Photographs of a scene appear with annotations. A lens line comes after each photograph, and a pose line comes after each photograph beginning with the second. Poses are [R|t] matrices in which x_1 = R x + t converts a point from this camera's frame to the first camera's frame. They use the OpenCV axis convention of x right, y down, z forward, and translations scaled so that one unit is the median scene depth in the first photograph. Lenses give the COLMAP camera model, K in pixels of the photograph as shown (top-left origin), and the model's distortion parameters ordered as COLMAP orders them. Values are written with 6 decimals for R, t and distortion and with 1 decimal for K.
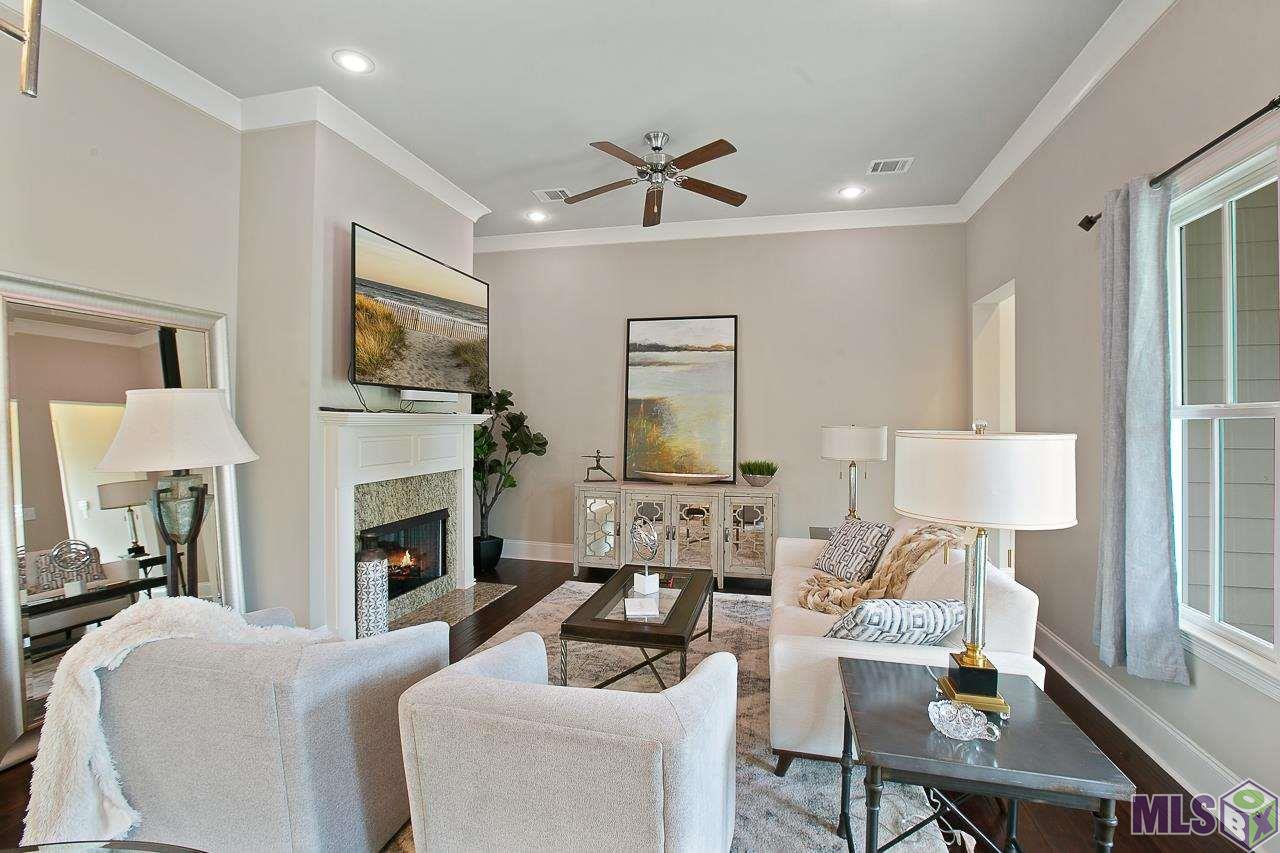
lens RADIAL K [[578.1, 0, 639.8], [0, 578.1, 412.1], [0, 0, 1]] dist [-0.064464, 0.027148]
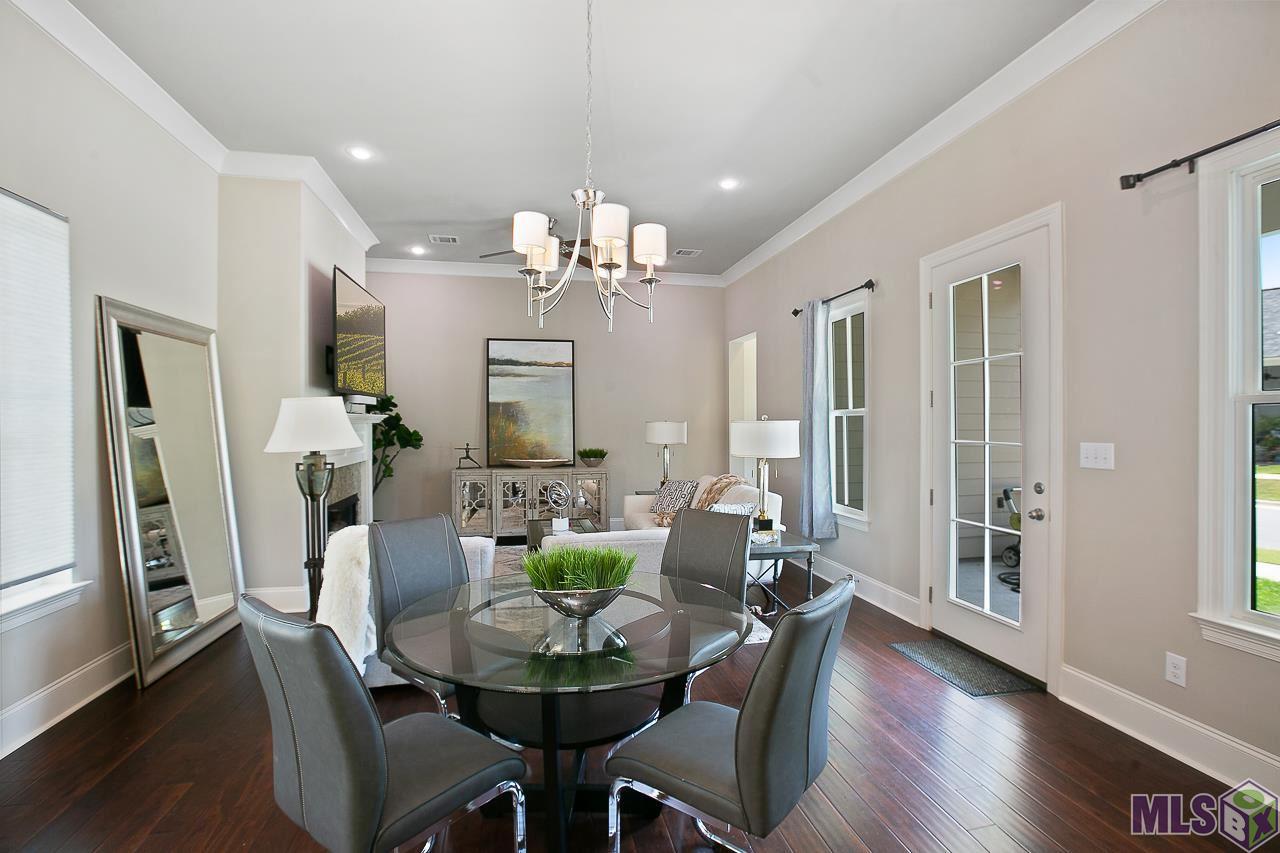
lens RADIAL K [[578.1, 0, 639.8], [0, 578.1, 412.1], [0, 0, 1]] dist [-0.064464, 0.027148]
pose [[0.903116, -0.000309, 0.429396, -0.286310], [0.001247, 0.999997, -0.001903, 0.001378], [-0.429395, 0.002254, 0.903114, -0.297109]]
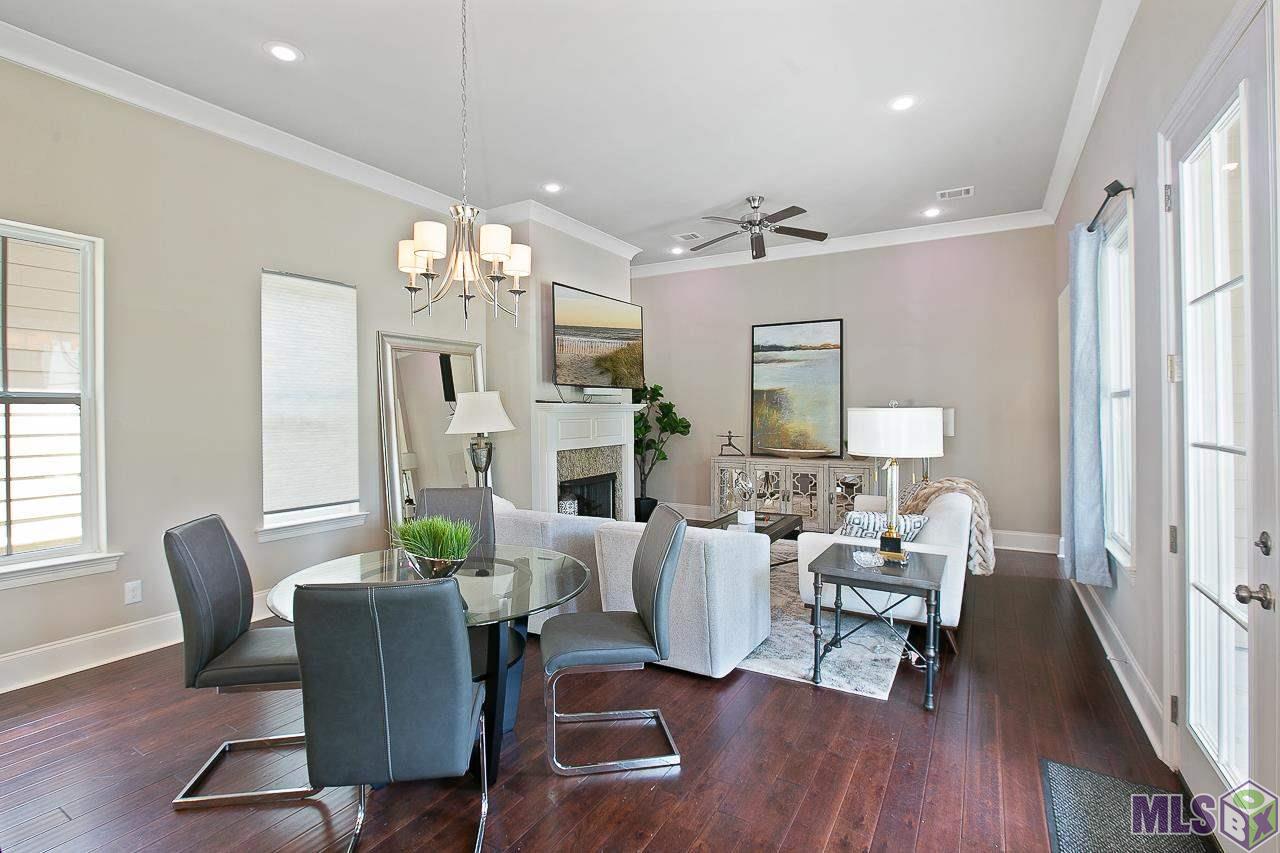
lens RADIAL K [[593.8, 0, 631.7], [0, 593.8, 404.2], [0, 0, 1]] dist [-0.044416, 0.000171]
pose [[0.955797, -0.015220, -0.293634, 0.113311], [0.015999, 0.999872, 0.000251, 0.003690], [0.293593, -0.004938, 0.955918, -0.325669]]
